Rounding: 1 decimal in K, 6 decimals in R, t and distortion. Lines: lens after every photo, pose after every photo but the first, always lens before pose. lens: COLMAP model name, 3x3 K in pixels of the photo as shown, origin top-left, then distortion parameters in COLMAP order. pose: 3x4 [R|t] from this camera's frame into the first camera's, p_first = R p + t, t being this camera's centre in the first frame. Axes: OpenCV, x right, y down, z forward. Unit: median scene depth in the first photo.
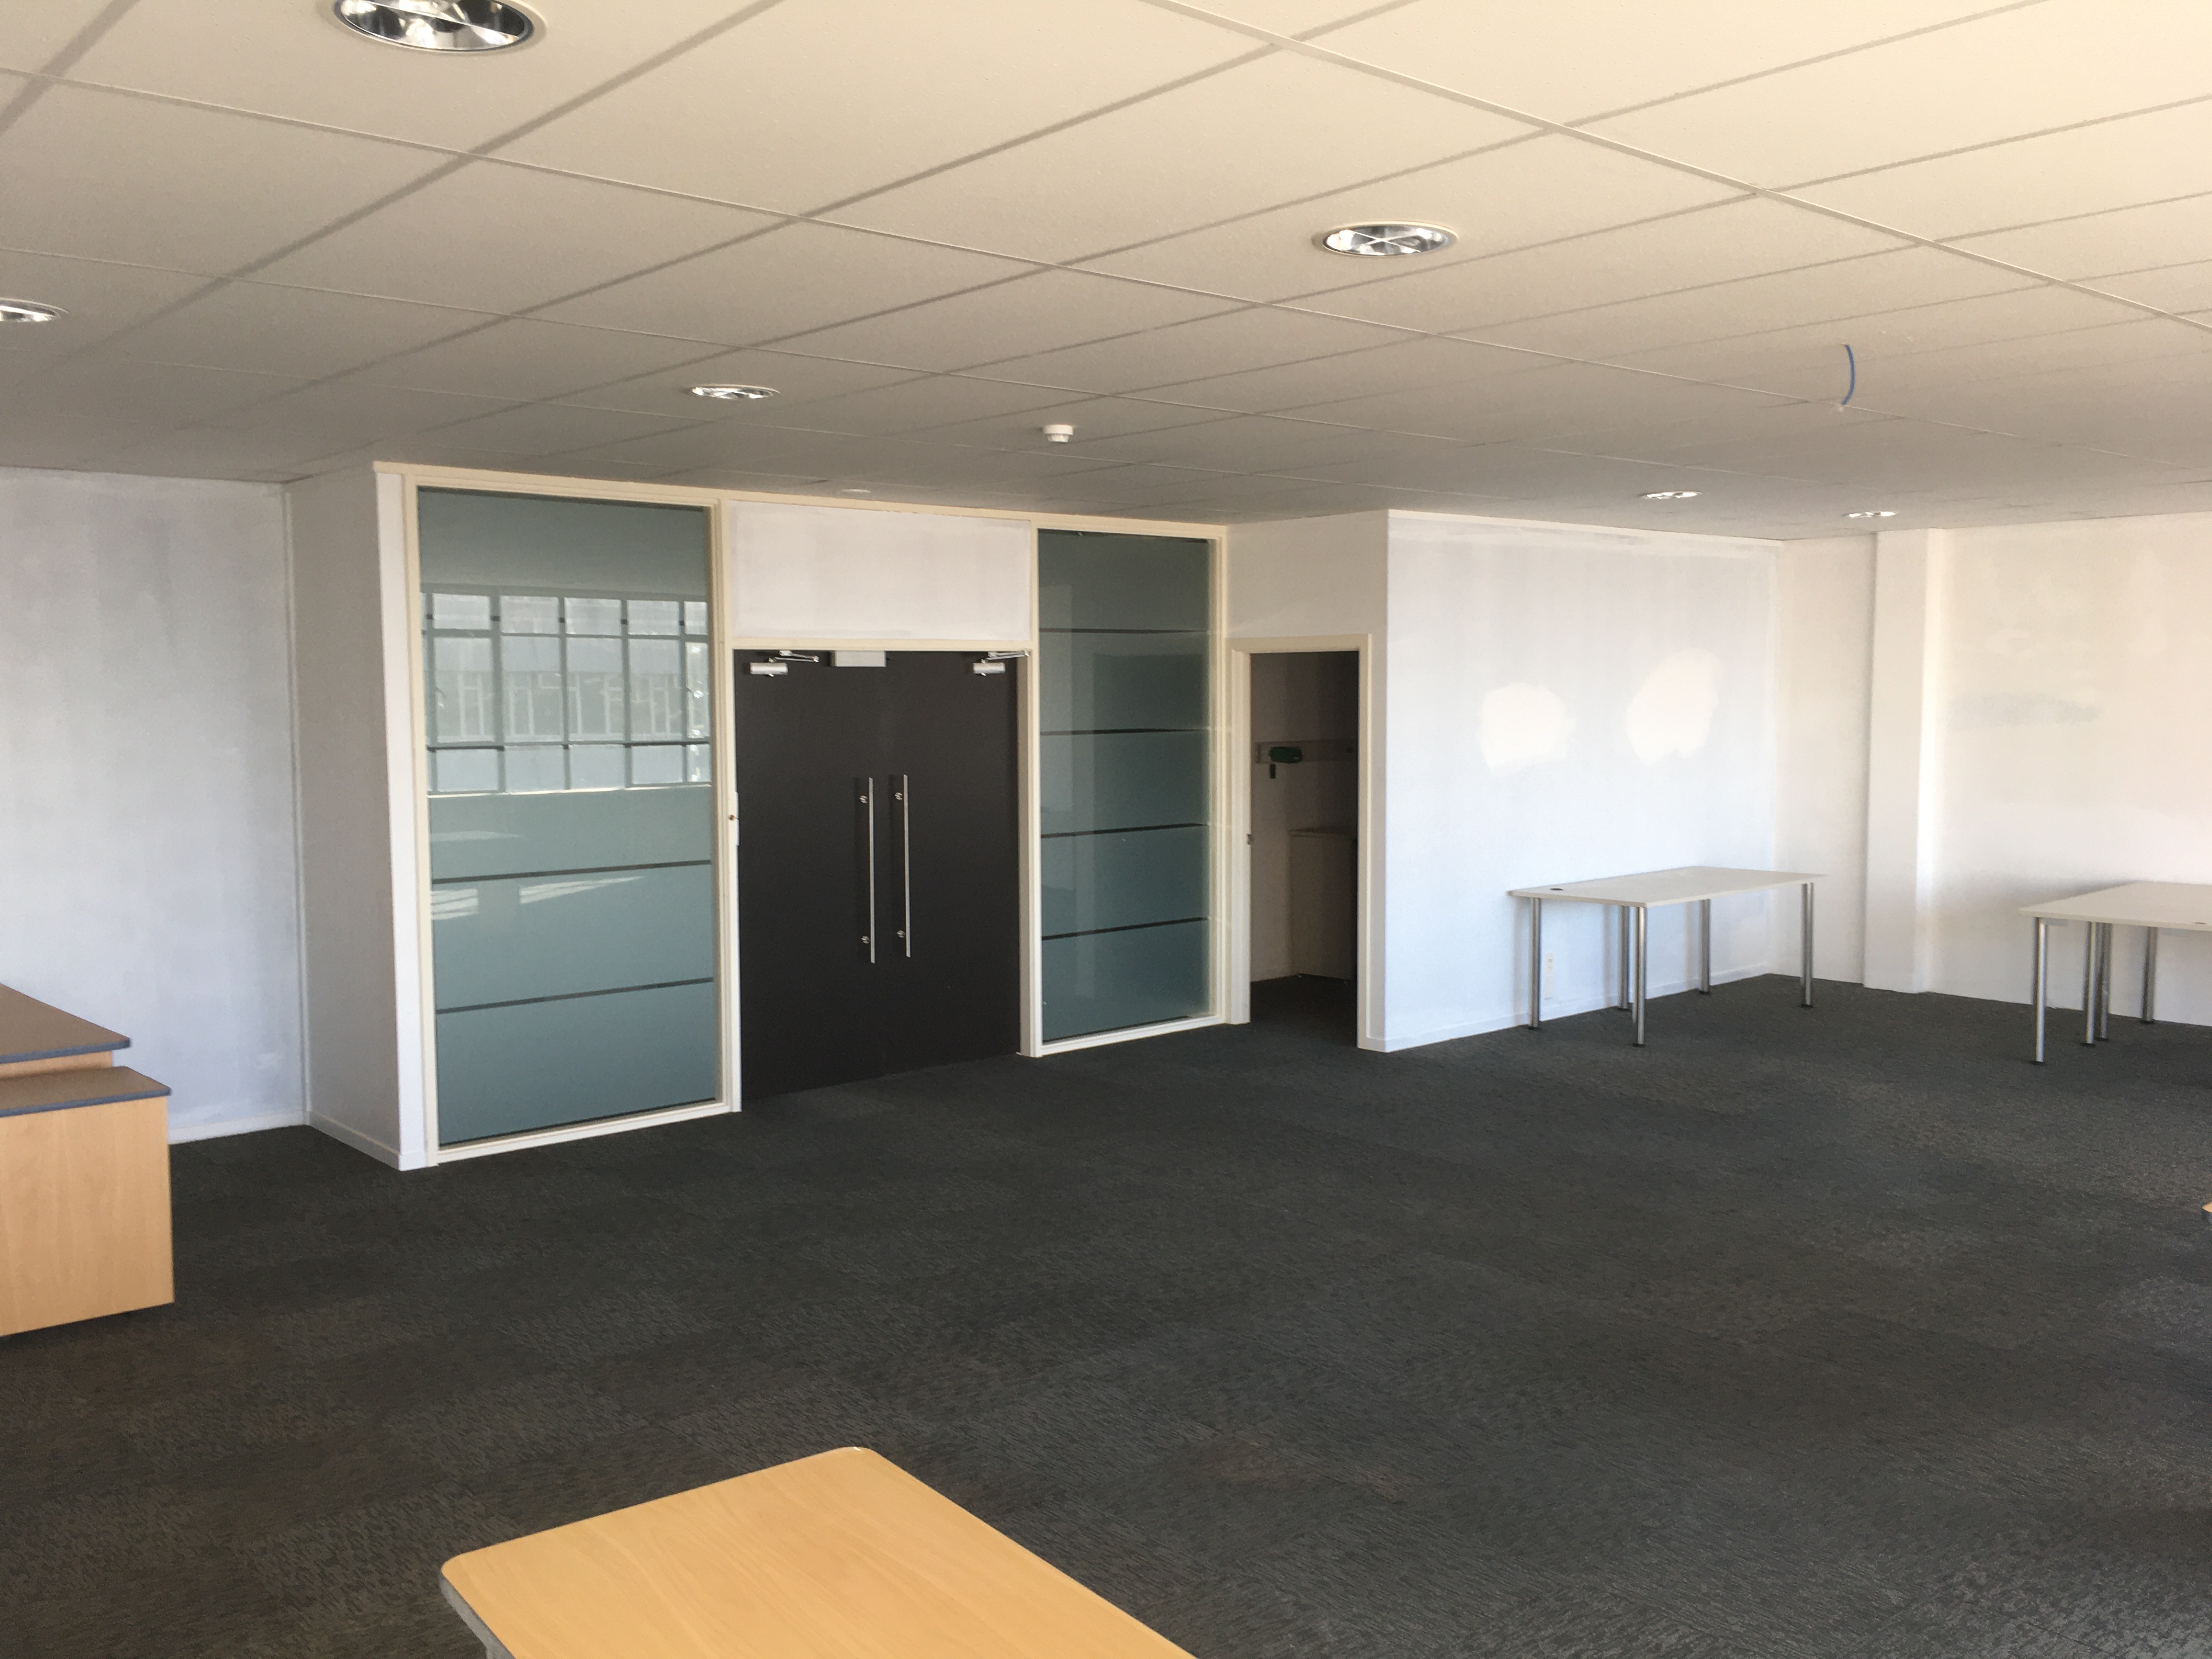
lens RADIAL K [[1892.6, 0, 1106.0], [0, 1892.6, 829.5], [0, 0, 1]] dist [0.054590, -0.008146]
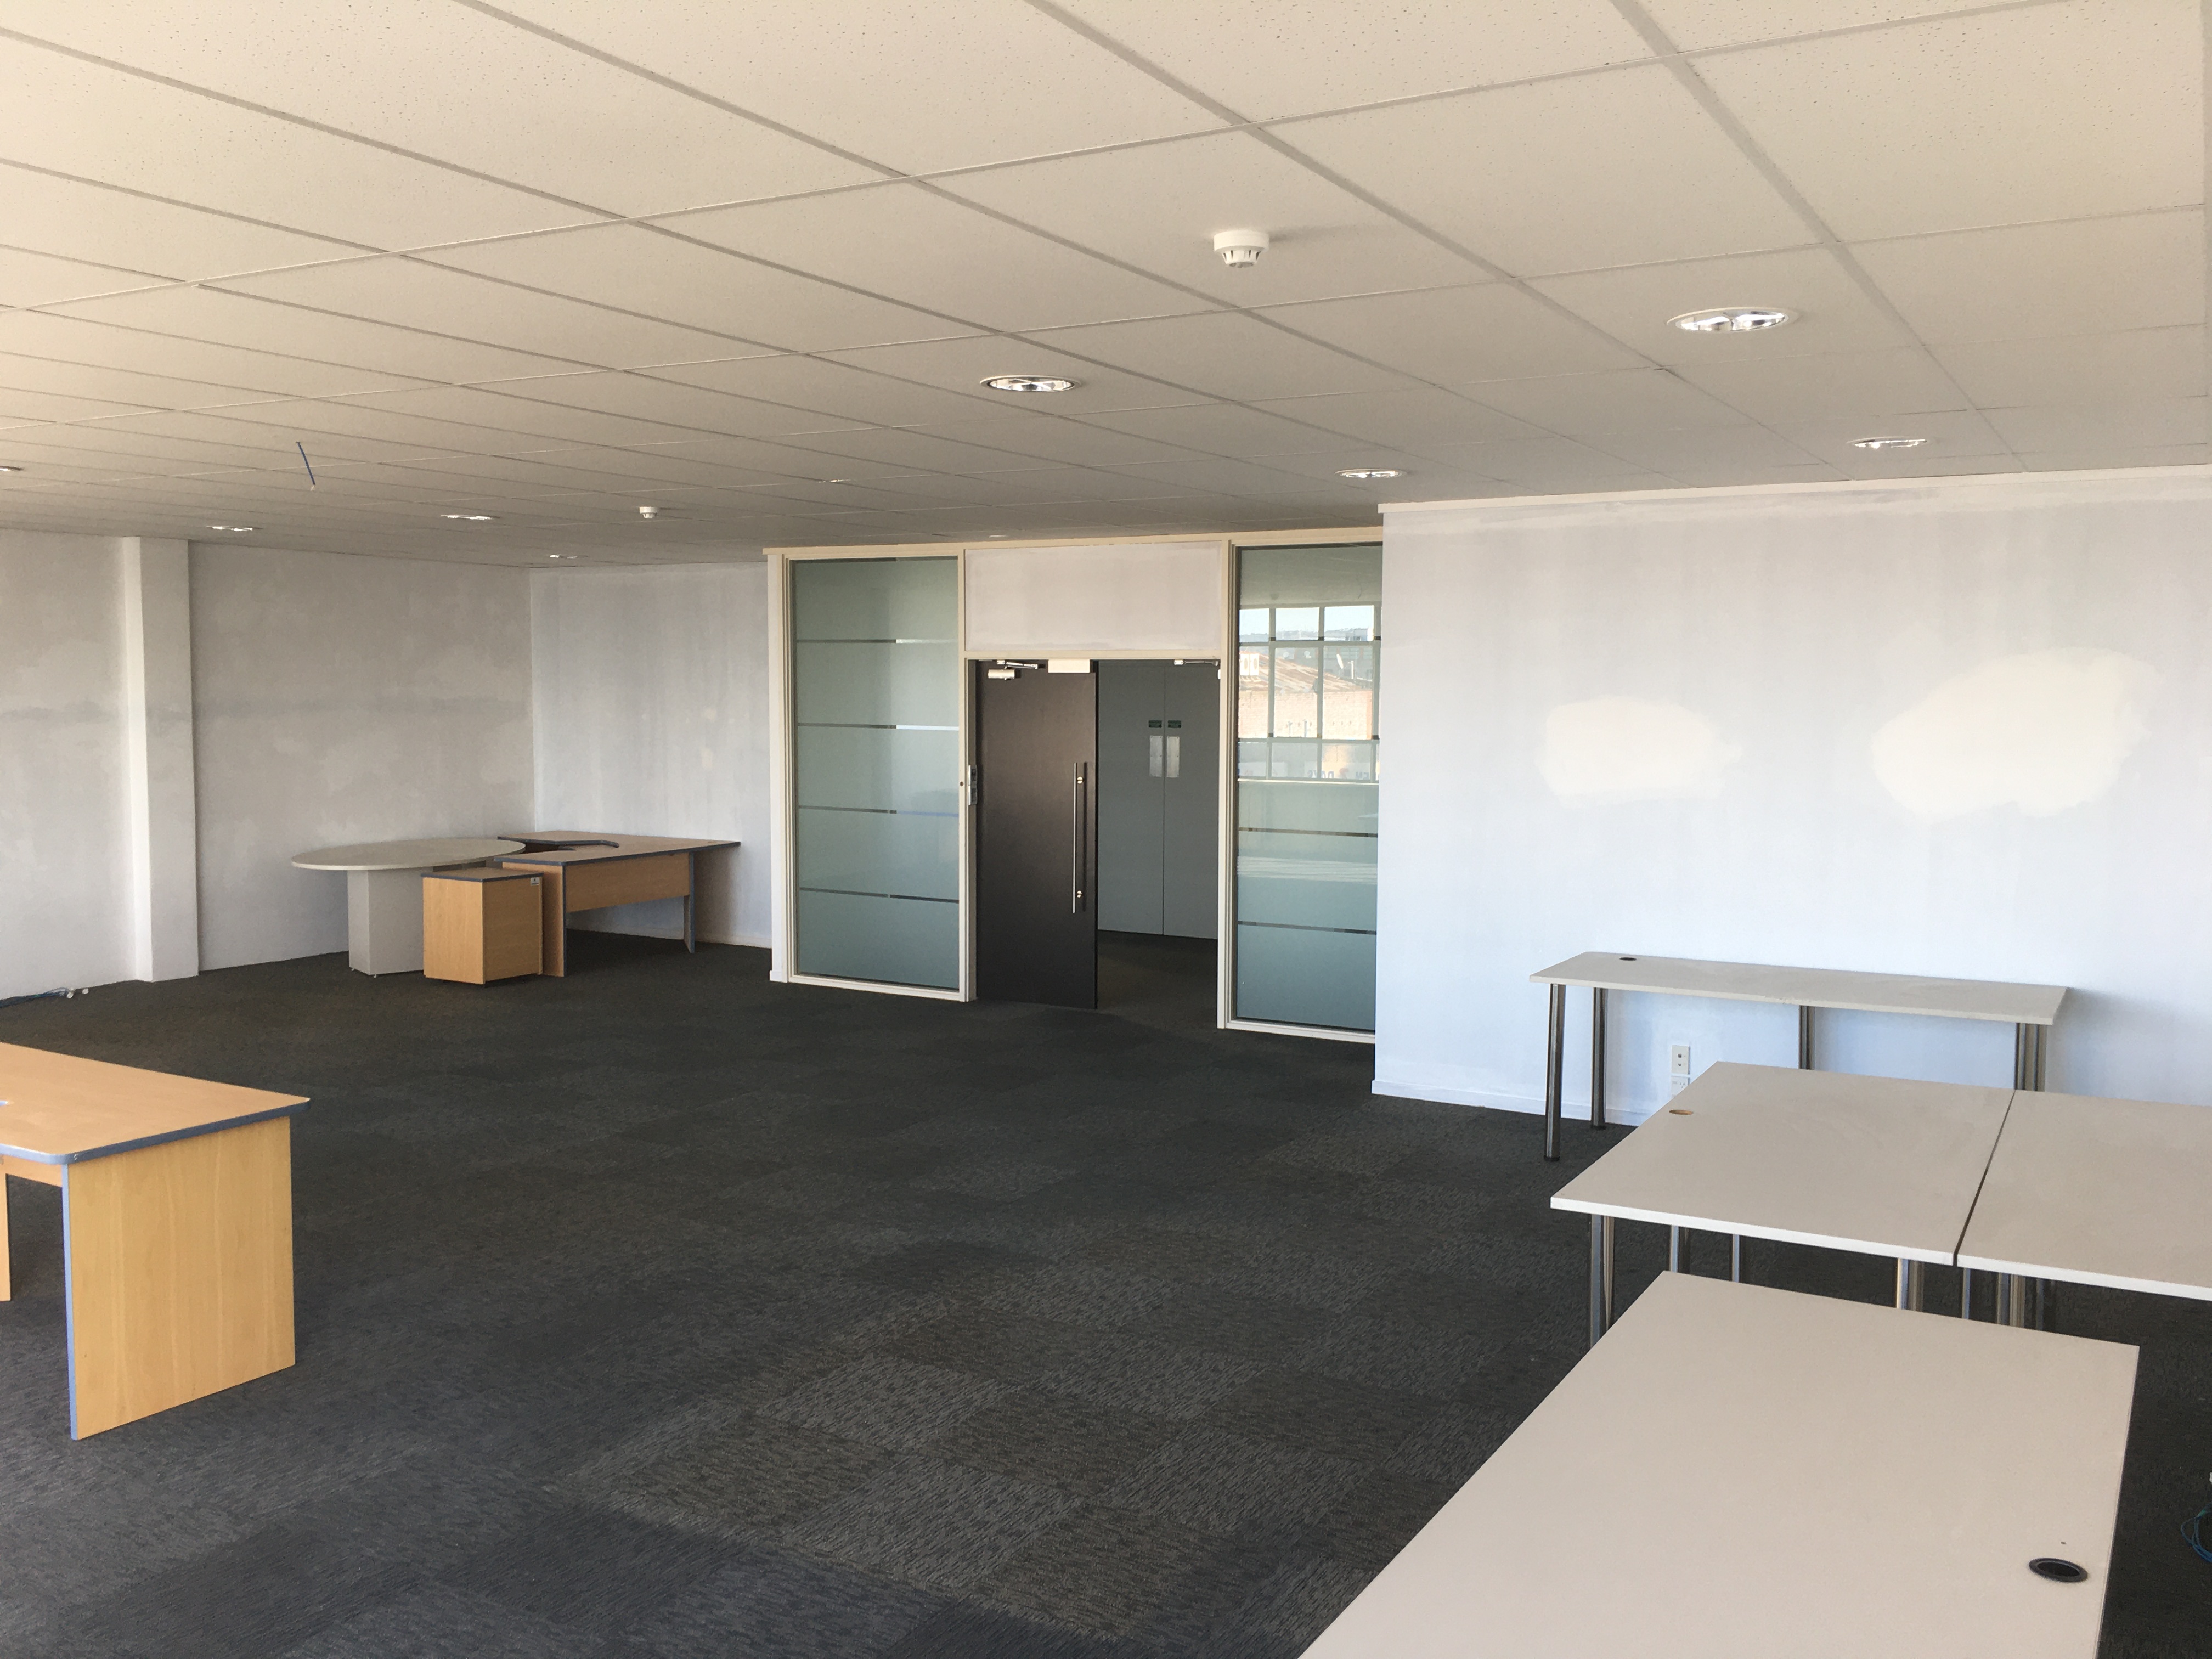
lens RADIAL K [[1892.6, 0, 1106.0], [0, 1892.6, 829.5], [0, 0, 1]] dist [0.054590, -0.008146]
pose [[0.319858, 0.083083, -0.943816, 1.064026], [-0.081591, 0.994863, 0.059925, -0.060246], [0.943946, 0.057840, 0.324994, 0.628290]]
